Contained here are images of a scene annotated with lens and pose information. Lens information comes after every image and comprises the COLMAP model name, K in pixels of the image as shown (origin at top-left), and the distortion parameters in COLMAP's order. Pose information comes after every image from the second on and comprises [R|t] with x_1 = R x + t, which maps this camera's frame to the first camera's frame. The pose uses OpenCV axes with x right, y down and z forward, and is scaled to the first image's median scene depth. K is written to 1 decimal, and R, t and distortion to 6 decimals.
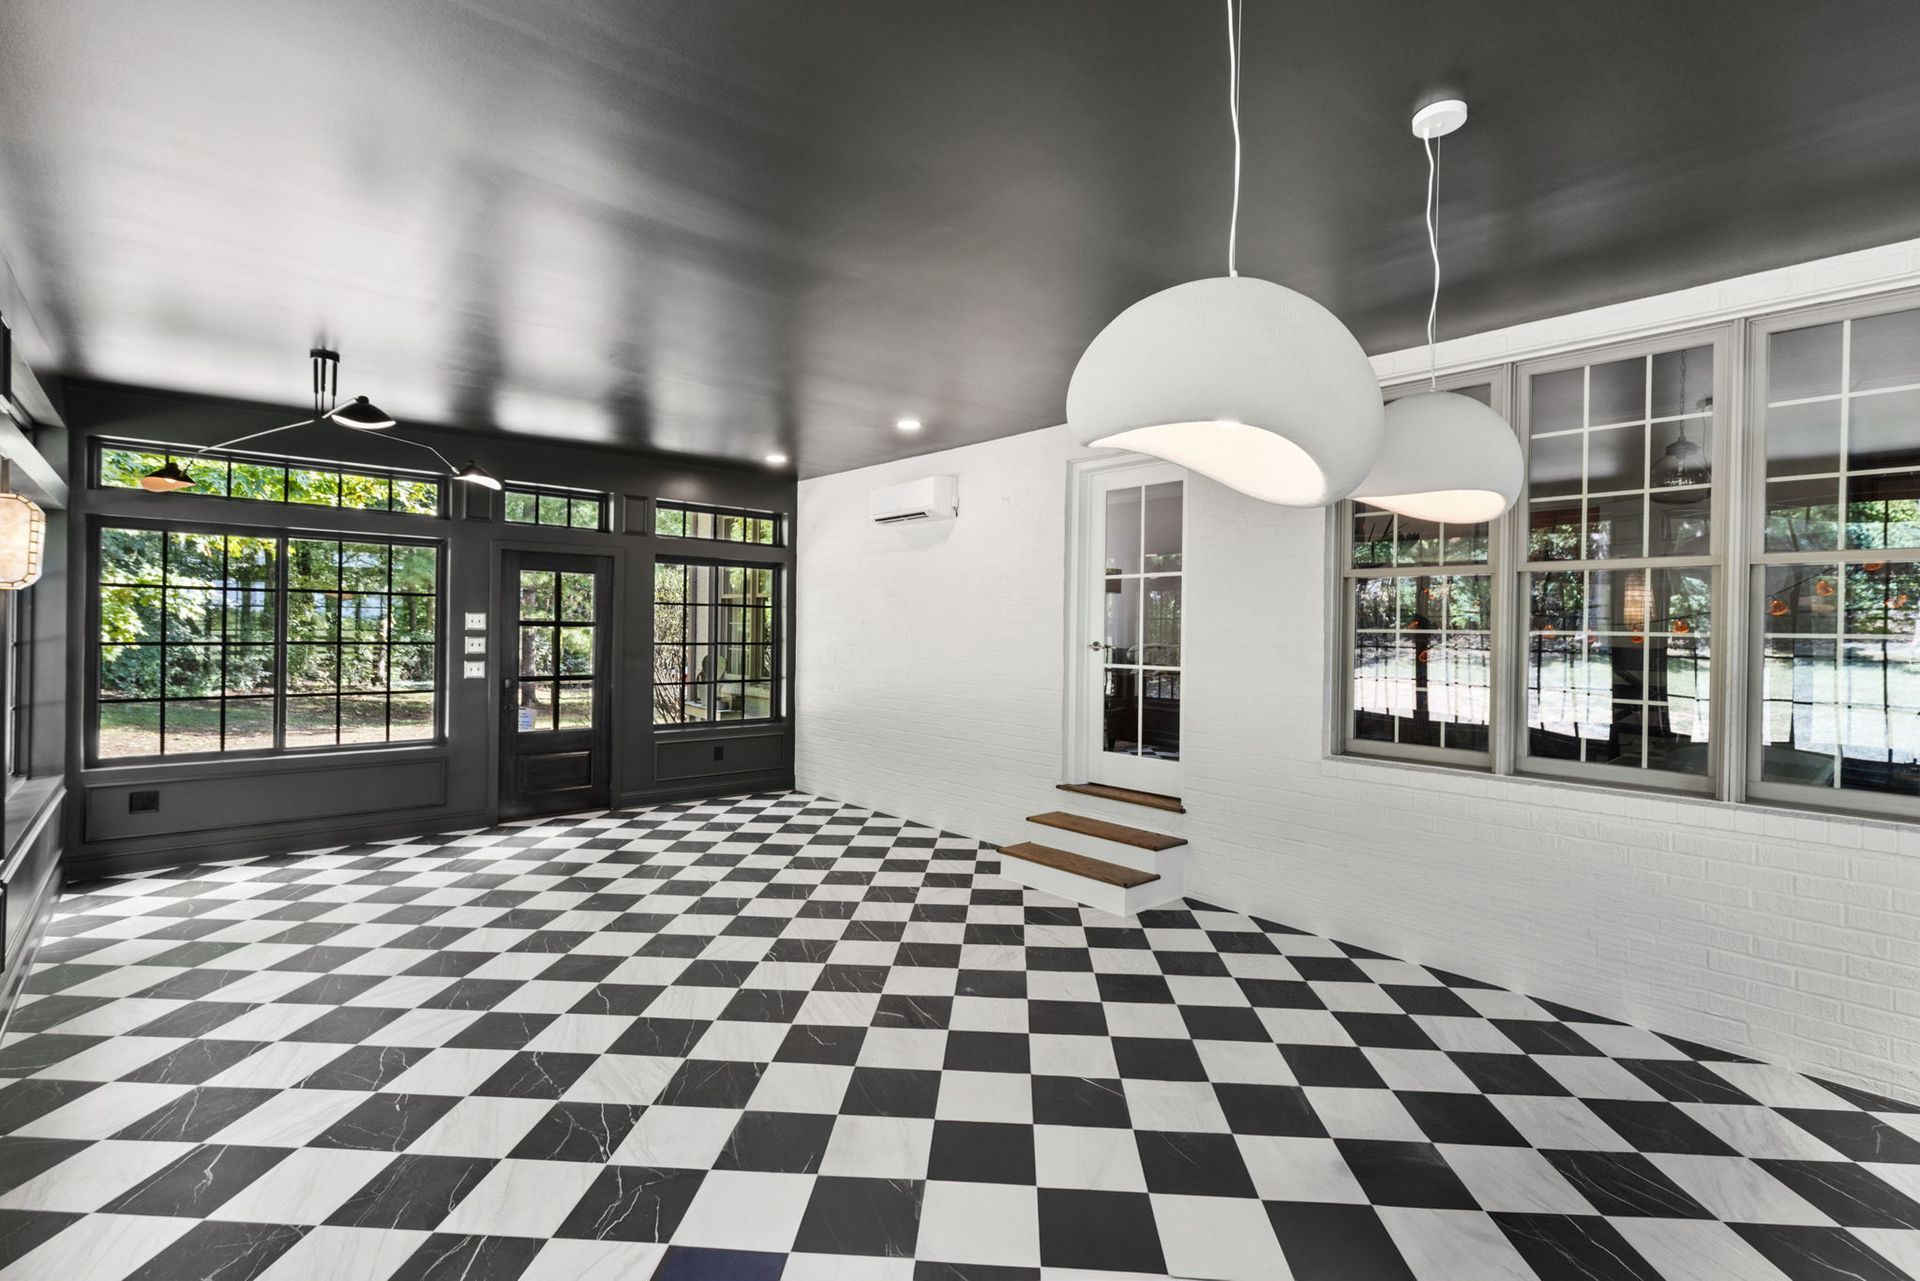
lens RADIAL K [[875.1, 0, 966.6], [0, 875.1, 620.1], [0, 0, 1]] dist [0.005760, 0.000138]
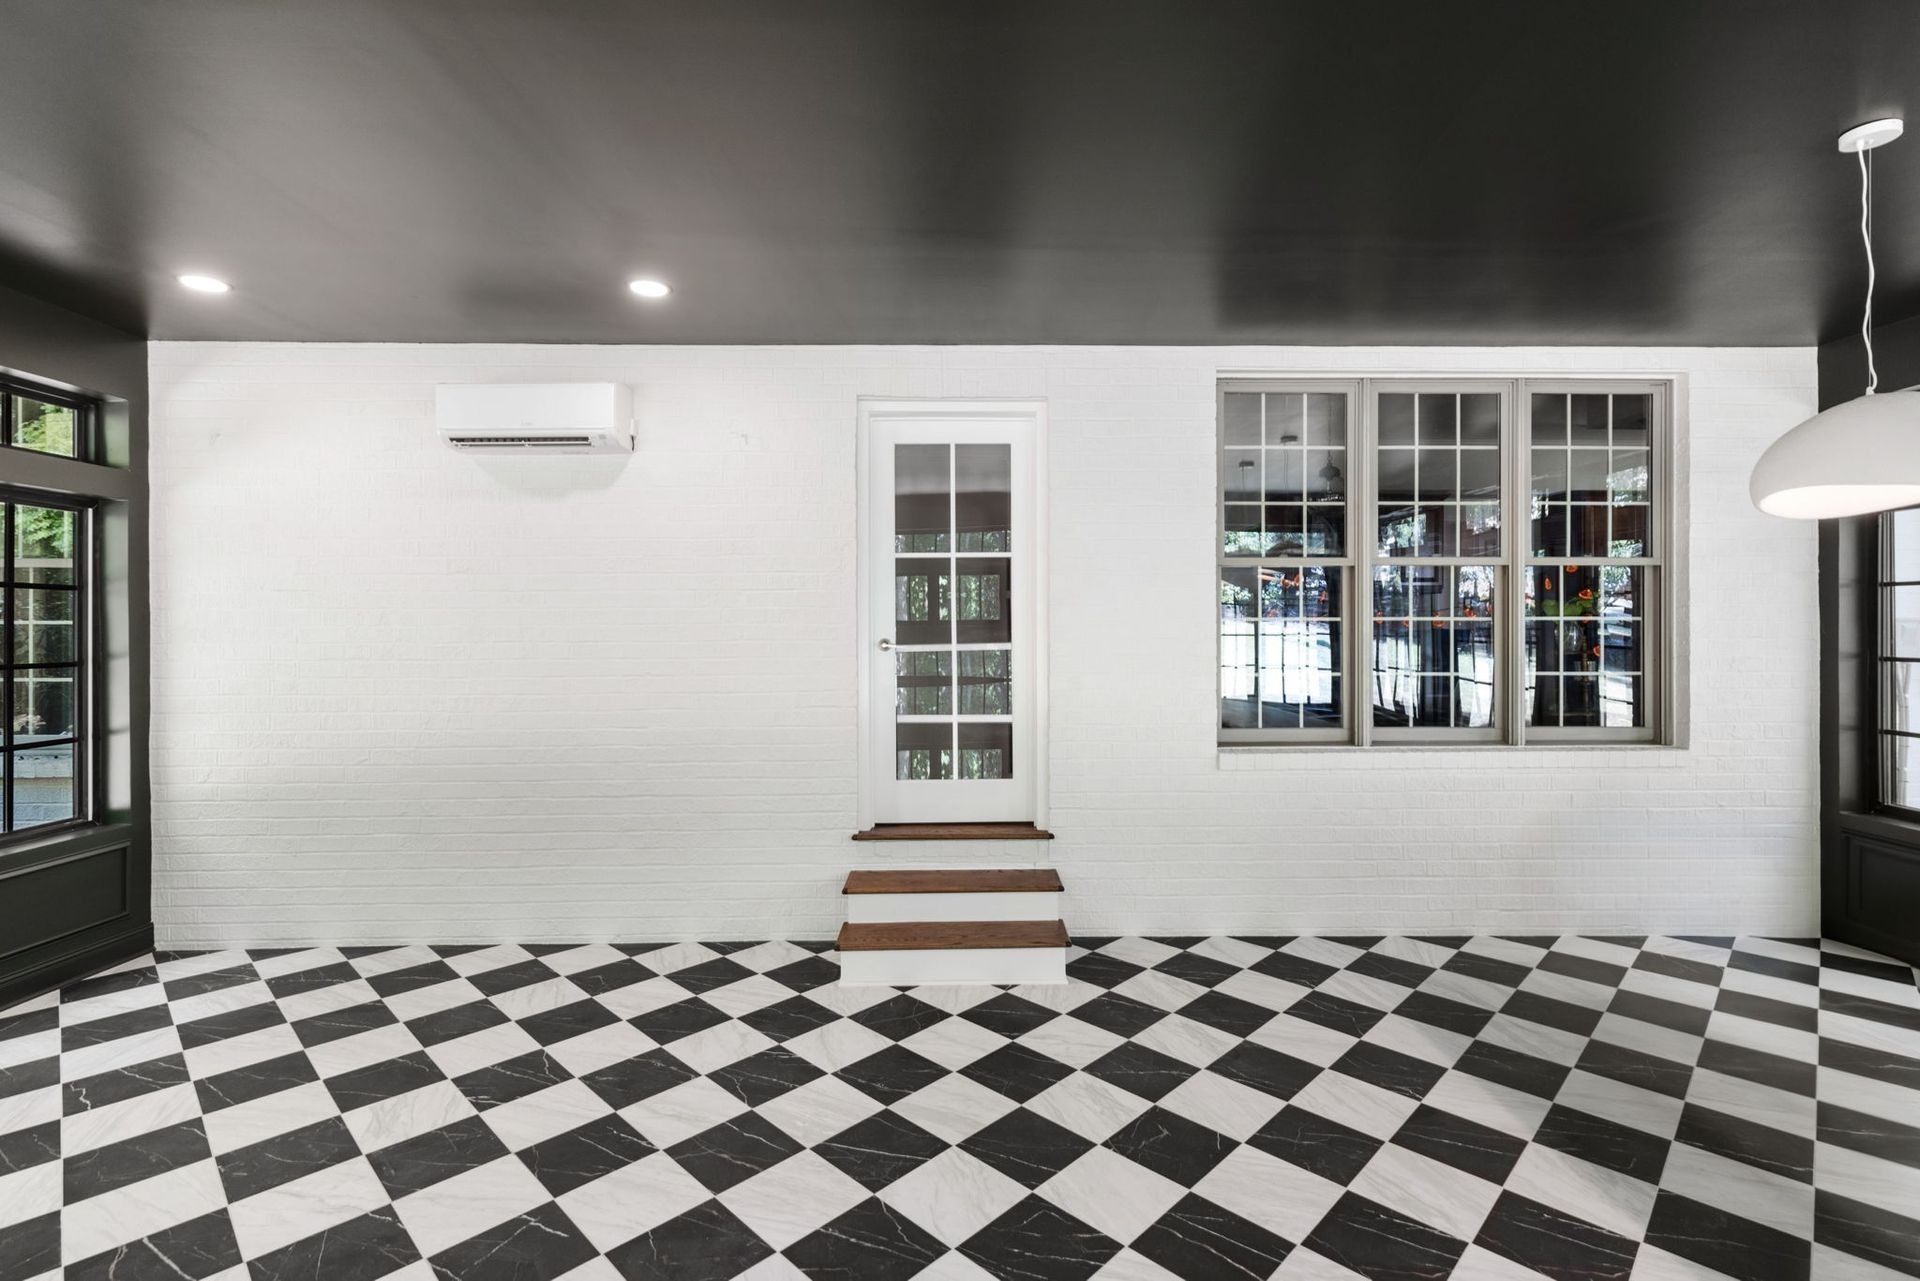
lens RADIAL K [[885.7, 0, 969.9], [0, 885.7, 604.0], [0, 0, 1]] dist [0.011994, -0.005908]
pose [[0.654974, -0.000271, 0.755651, -0.403519], [0.005344, 0.999977, -0.004274, -0.001774], [-0.755633, 0.006837, 0.654960, 0.451175]]
